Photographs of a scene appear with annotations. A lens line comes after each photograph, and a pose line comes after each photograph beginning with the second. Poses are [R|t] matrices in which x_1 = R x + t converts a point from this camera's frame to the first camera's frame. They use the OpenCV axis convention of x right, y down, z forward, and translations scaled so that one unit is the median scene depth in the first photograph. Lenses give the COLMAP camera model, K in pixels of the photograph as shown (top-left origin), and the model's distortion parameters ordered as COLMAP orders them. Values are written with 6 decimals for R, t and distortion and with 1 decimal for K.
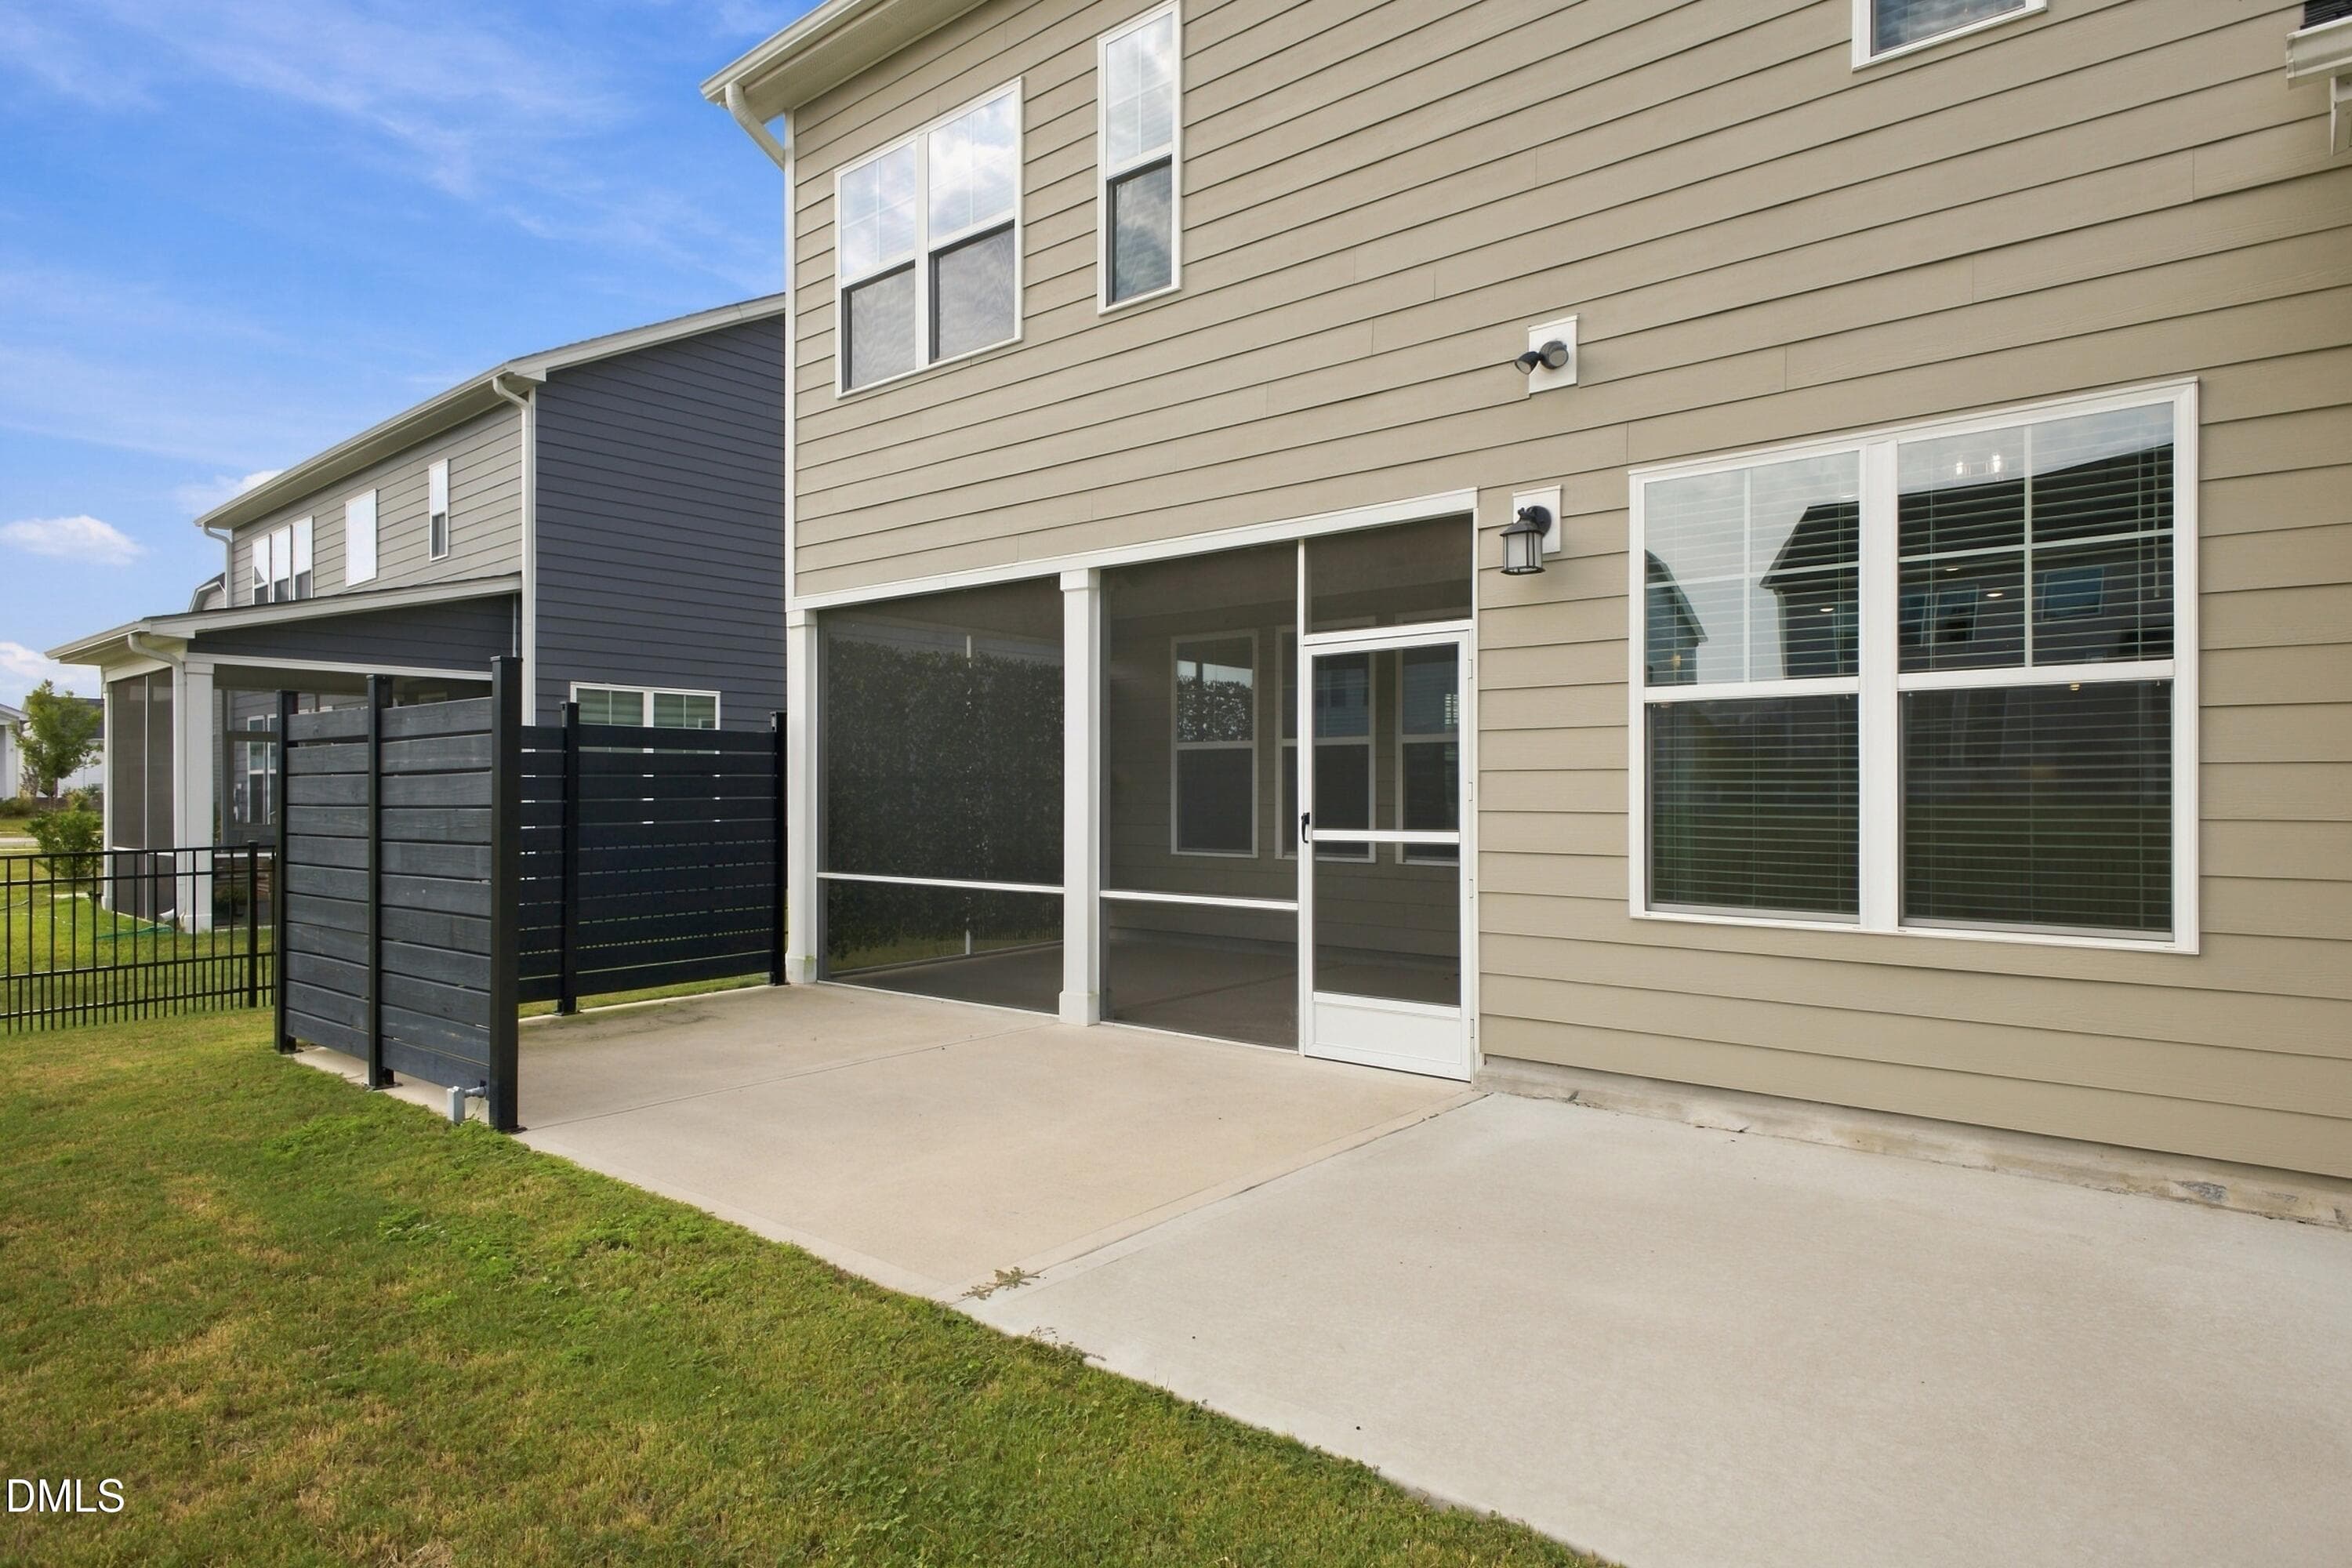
lens RADIAL K [[1345.4, 0, 1172.8], [0, 1345.4, 782.9], [0, 0, 1]] dist [-0.001914, 0.000197]
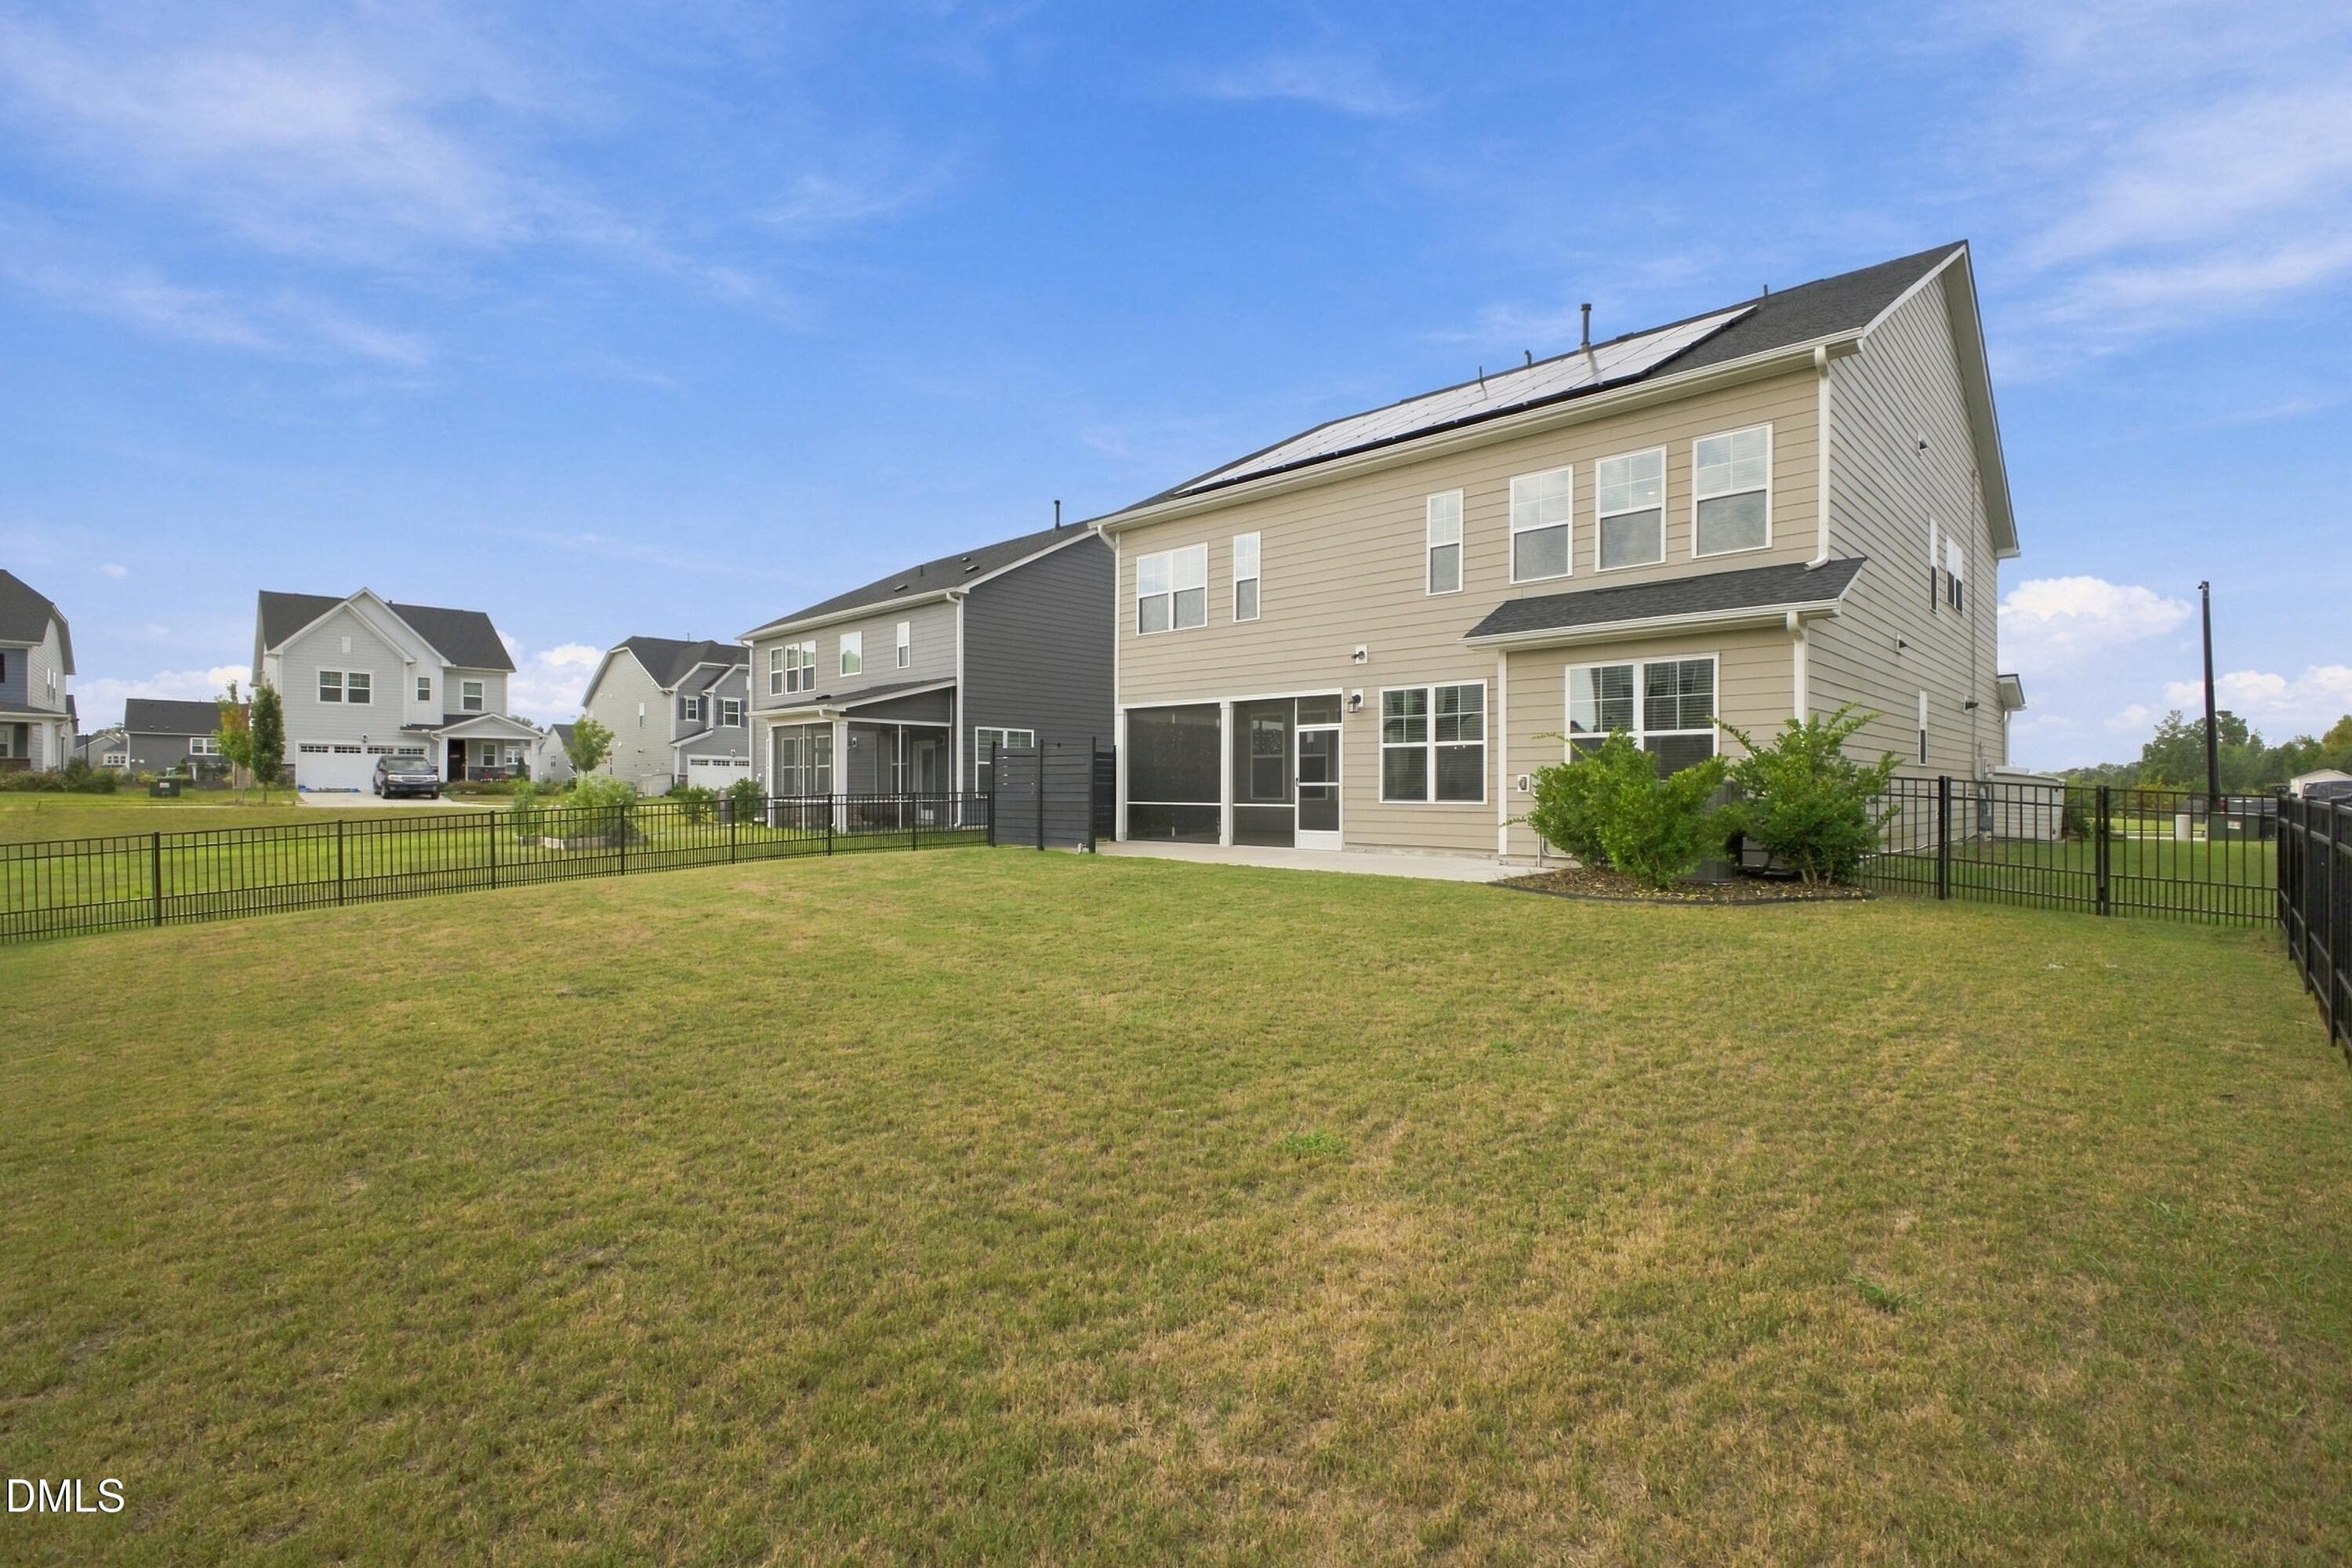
lens RADIAL K [[1060.4, 0, 1182.0], [0, 1060.4, 786.9], [0, 0, 1]] dist [-0.003427, 0.000277]
pose [[0.999120, 0.001321, -0.041919, -0.078379], [-0.000974, 0.999965, 0.008302, 0.022708], [0.041929, -0.008254, 0.999087, -1.669880]]
